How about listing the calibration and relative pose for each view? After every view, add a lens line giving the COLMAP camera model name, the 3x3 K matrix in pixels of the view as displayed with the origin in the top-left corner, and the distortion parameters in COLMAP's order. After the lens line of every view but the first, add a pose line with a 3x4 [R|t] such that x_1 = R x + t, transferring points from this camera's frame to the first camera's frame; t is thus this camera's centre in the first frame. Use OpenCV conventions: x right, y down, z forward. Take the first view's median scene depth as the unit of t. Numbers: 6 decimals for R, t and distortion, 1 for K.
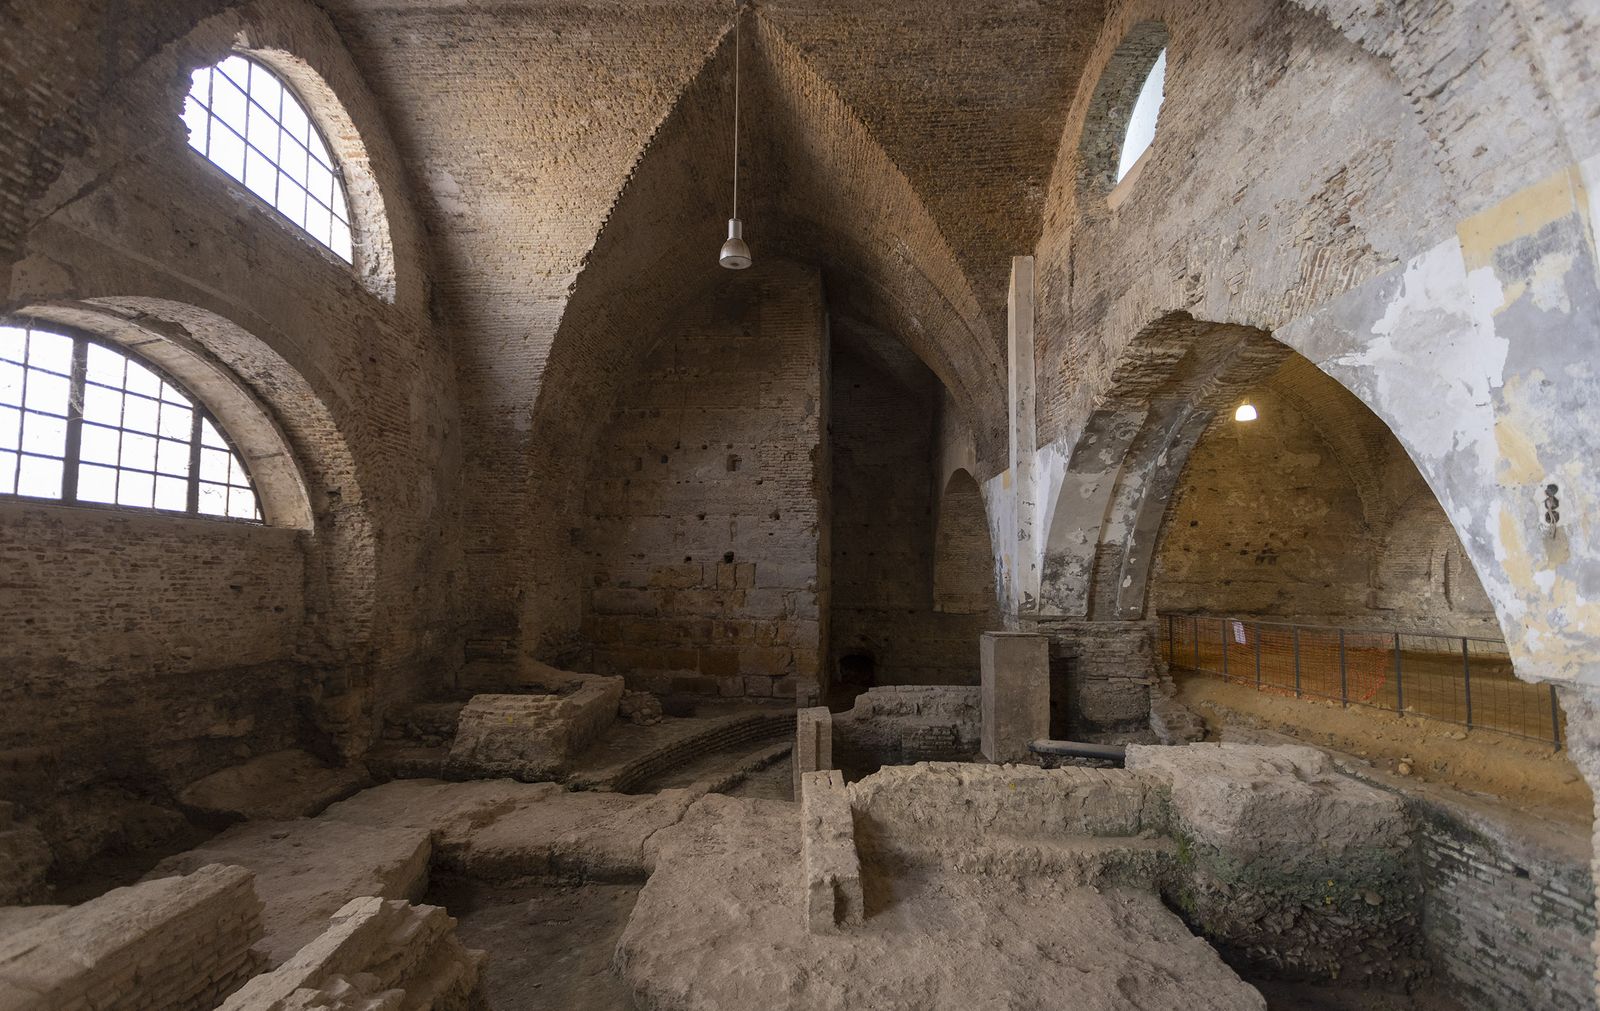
lens RADIAL K [[744.1, 0, 801.4], [0, 744.1, 531.0], [0, 0, 1]] dist [0.037101, 0.000737]
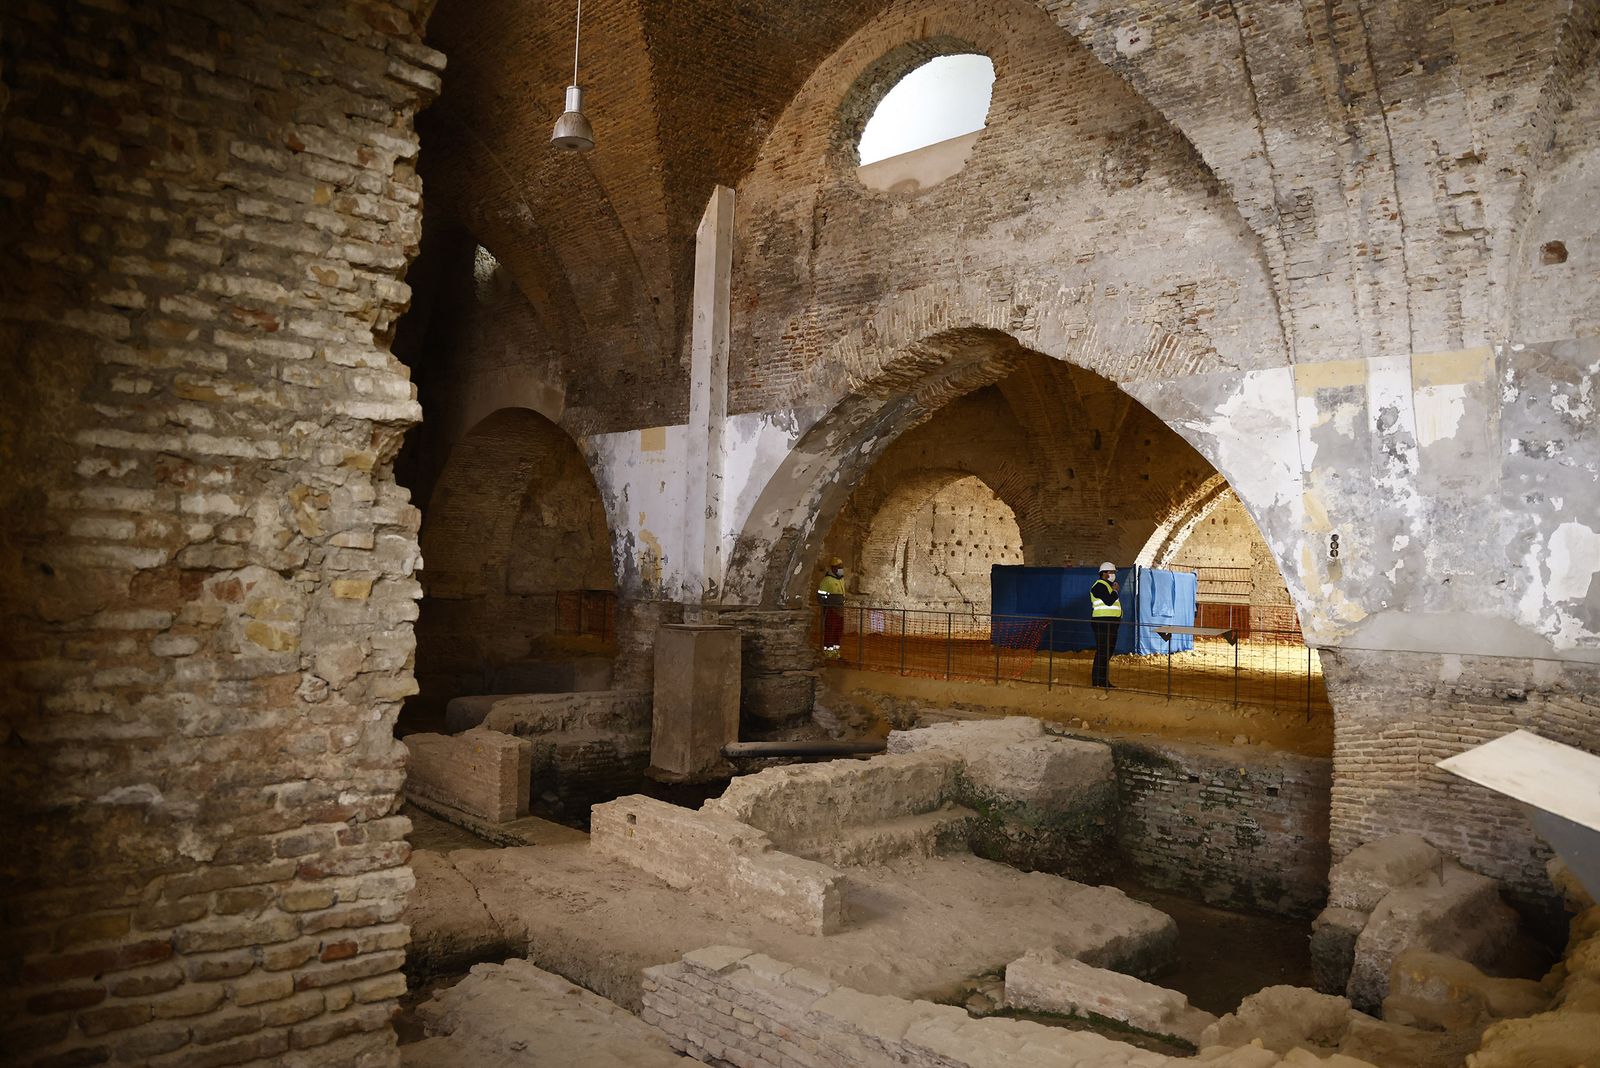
lens RADIAL K [[1098.4, 0, 800.0], [0, 1098.4, 534.0], [0, 0, 1]] dist [0.002708, 0.001851]
pose [[0.734332, 0.041934, 0.677494, -0.986482], [-0.078956, 0.996592, 0.023896, -0.016060], [-0.674183, -0.071040, 0.735140, -0.004483]]
